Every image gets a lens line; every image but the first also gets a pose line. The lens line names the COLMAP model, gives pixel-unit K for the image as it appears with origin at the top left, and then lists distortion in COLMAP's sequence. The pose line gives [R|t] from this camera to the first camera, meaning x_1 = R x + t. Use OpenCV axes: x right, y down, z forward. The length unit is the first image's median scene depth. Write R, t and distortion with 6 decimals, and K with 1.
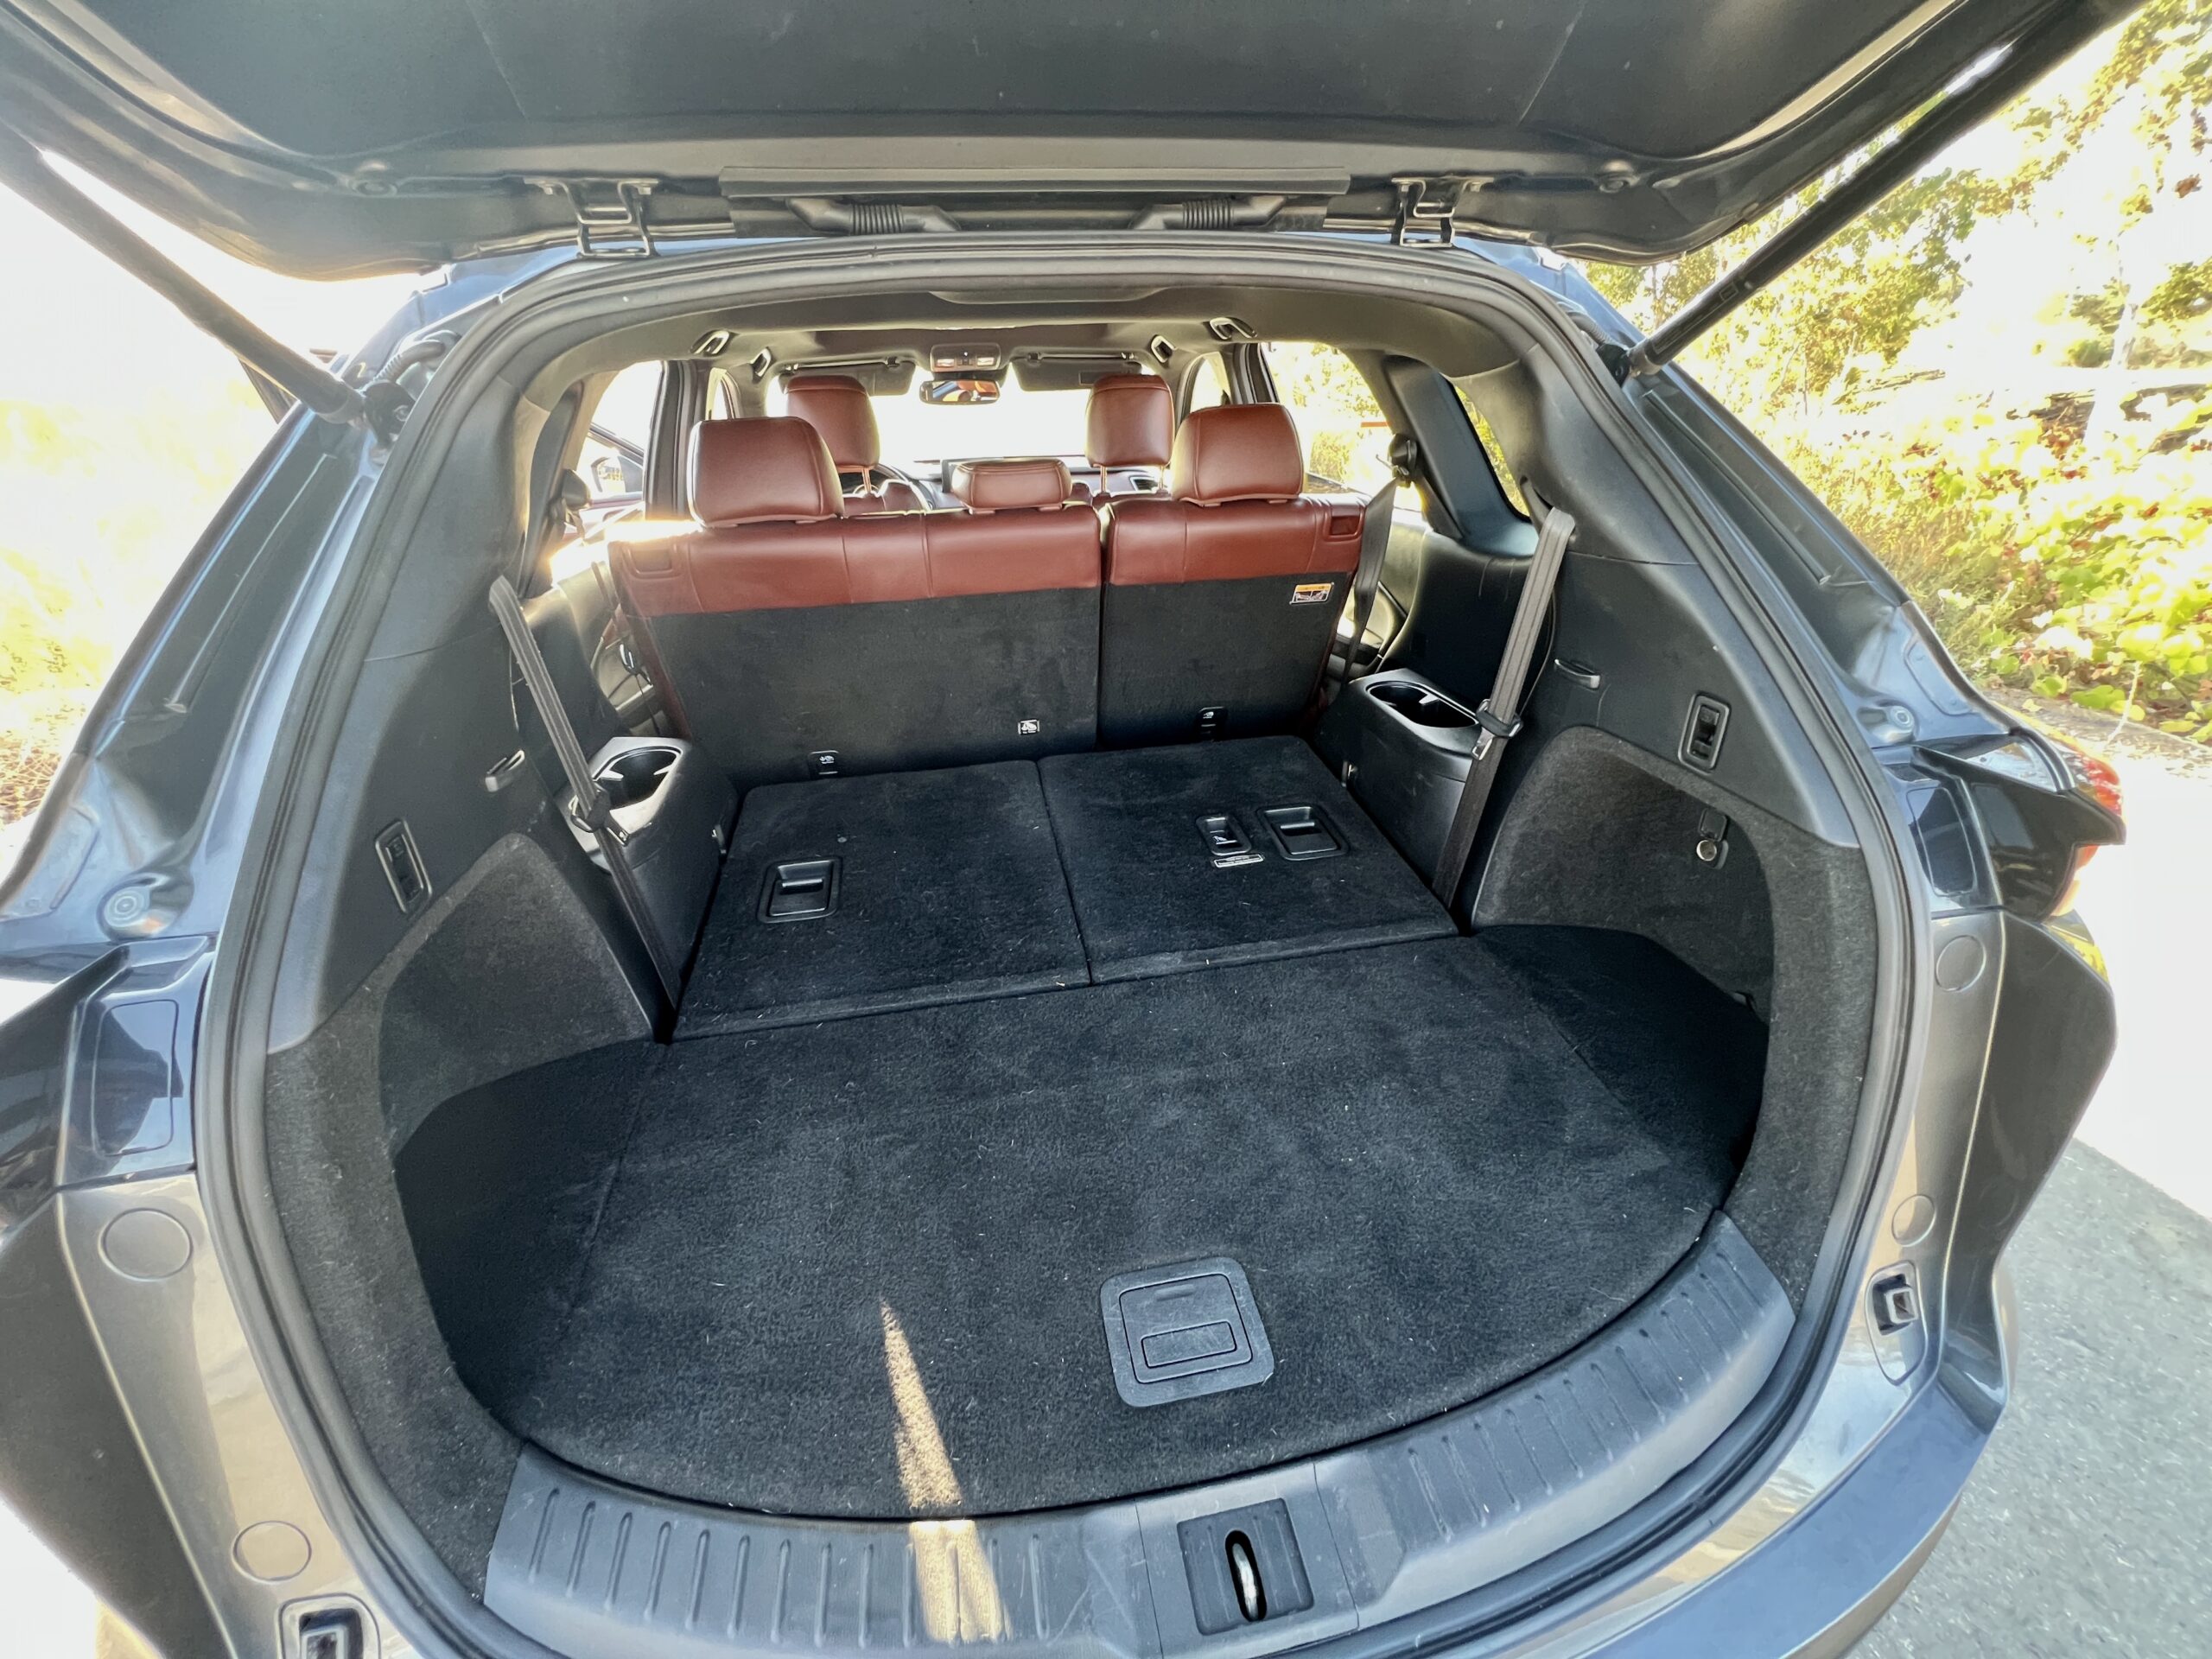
lens RADIAL K [[892.7, 0, 1107.2], [0, 892.7, 829.5], [0, 0, 1]] dist [-0.004533, 0.000918]
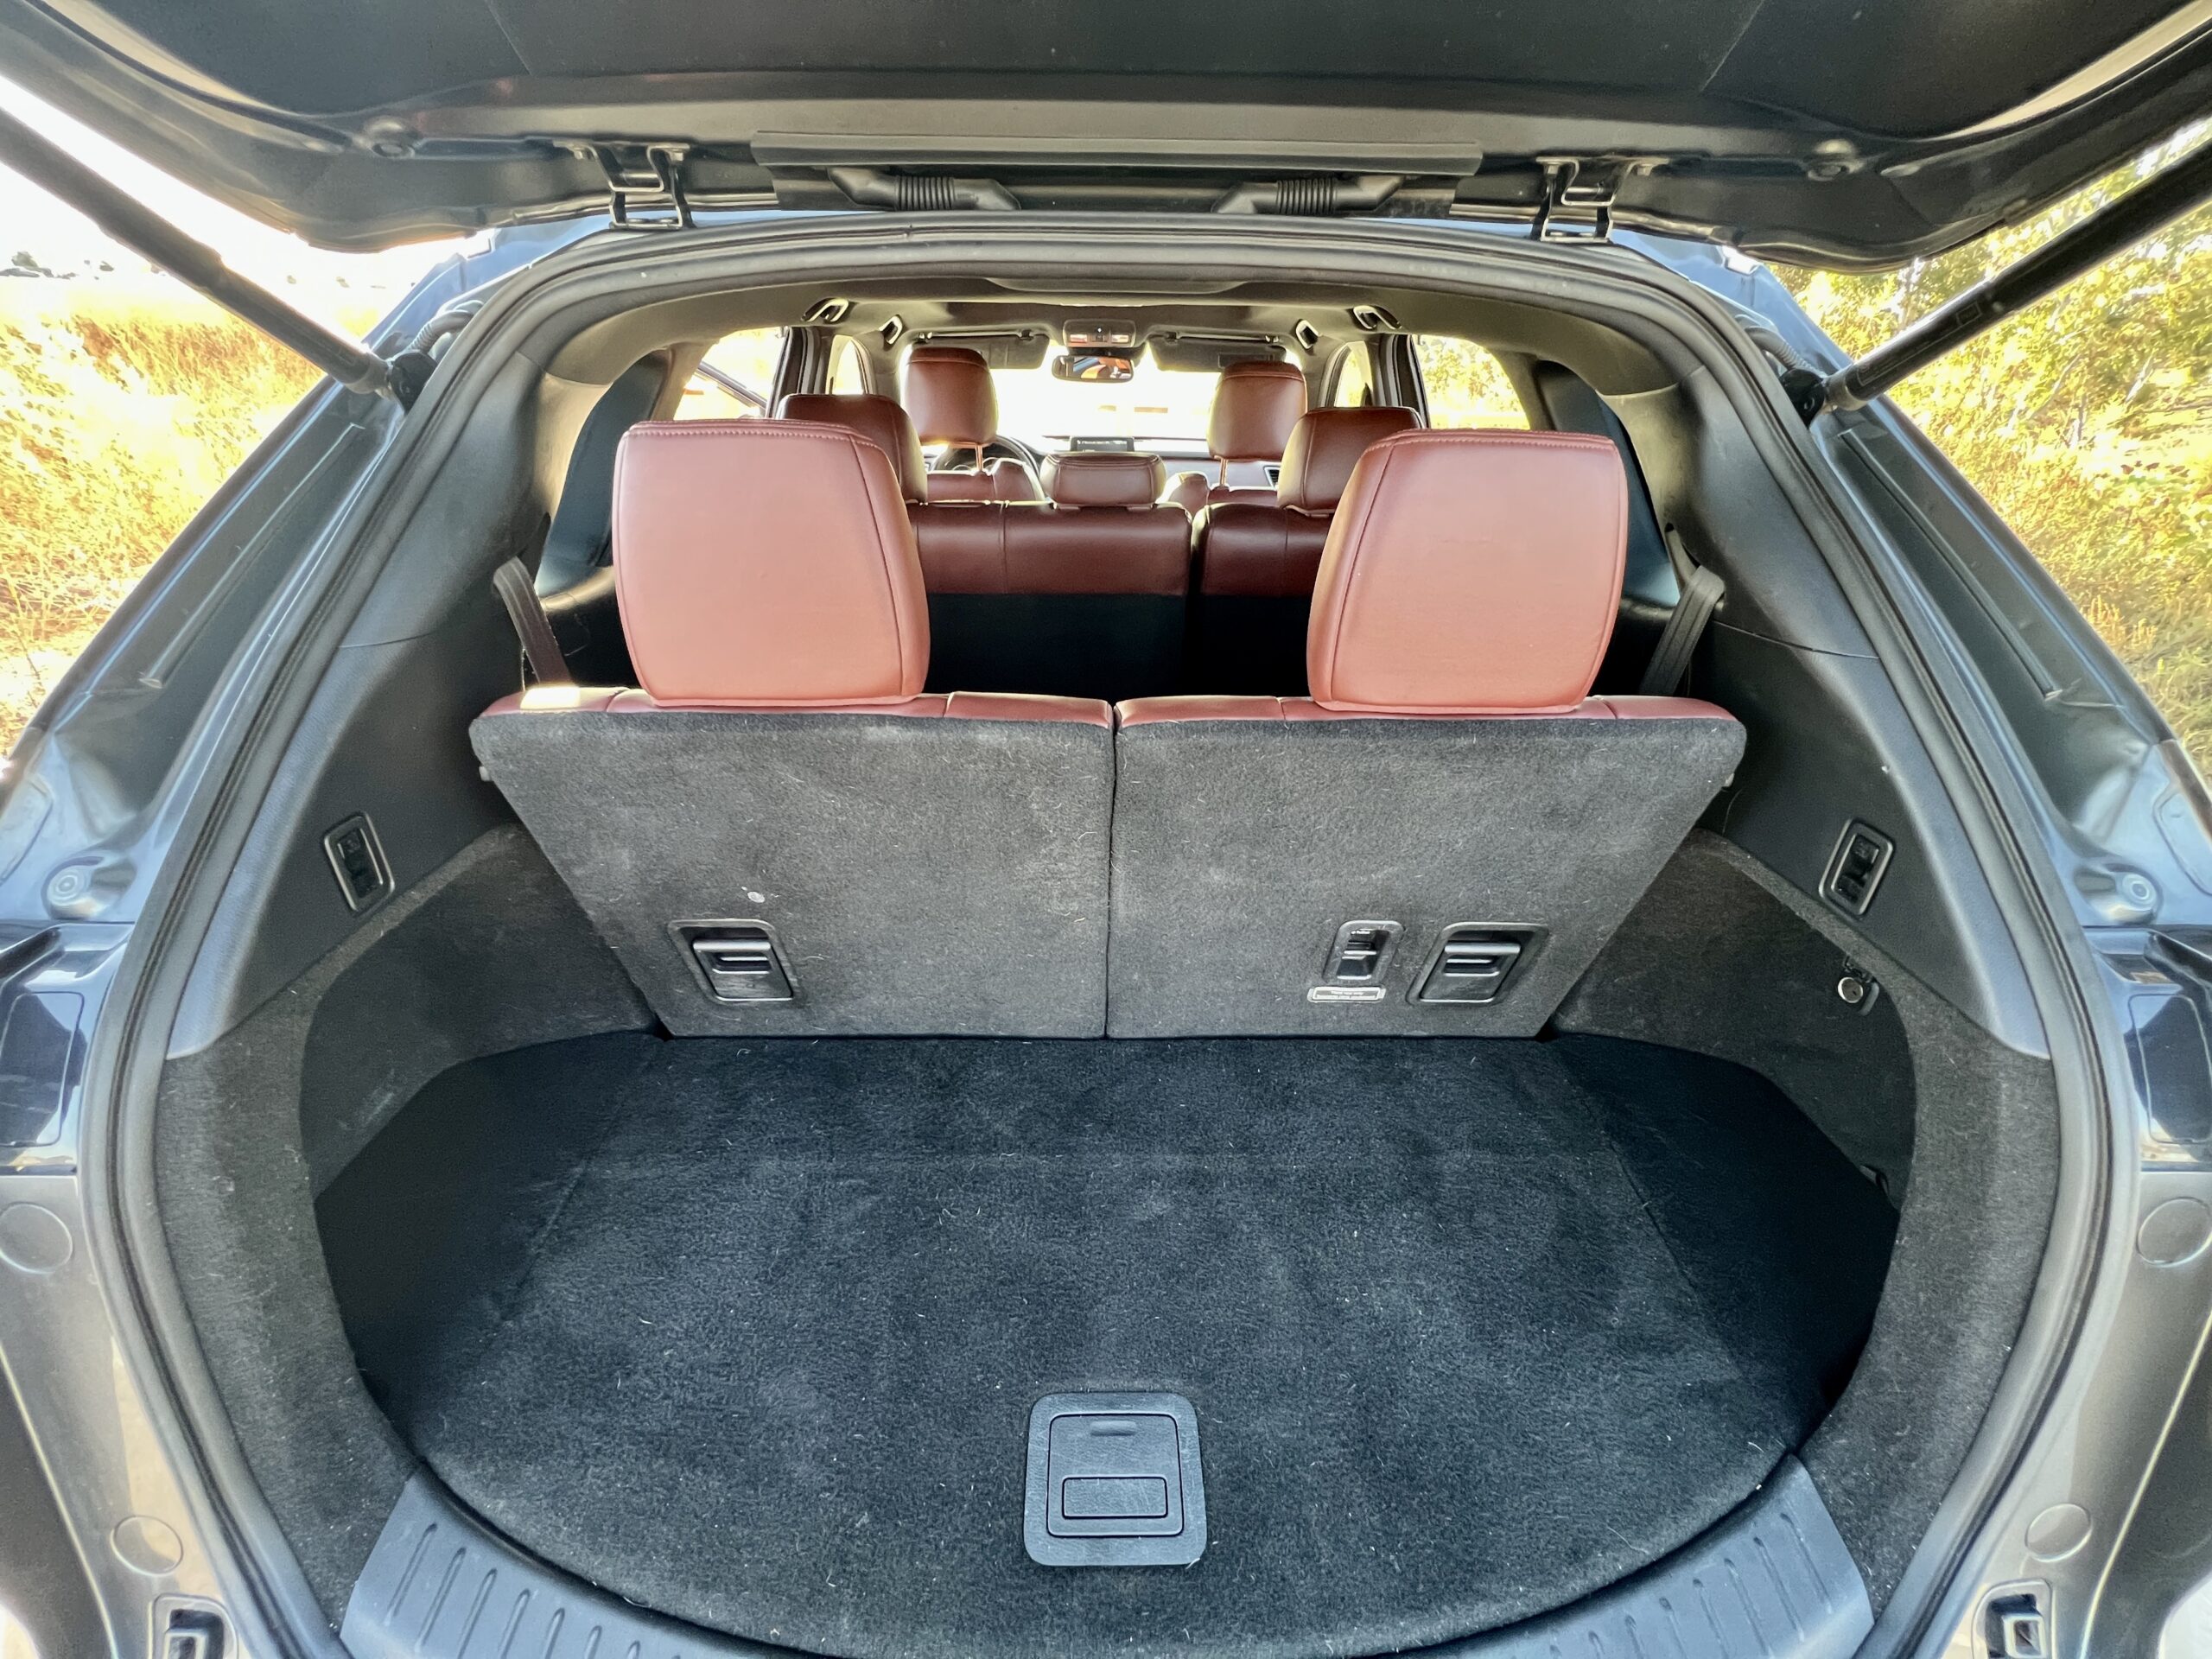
lens RADIAL K [[892.7, 0, 1104.8], [0, 892.7, 829.6], [0, 0, 1]] dist [-0.004533, 0.000918]
pose [[0.984729, 0.116103, -0.129723, 0.112695], [-0.112854, 0.993091, 0.032143, -0.100754], [0.132559, -0.017013, 0.991029, 0.128031]]
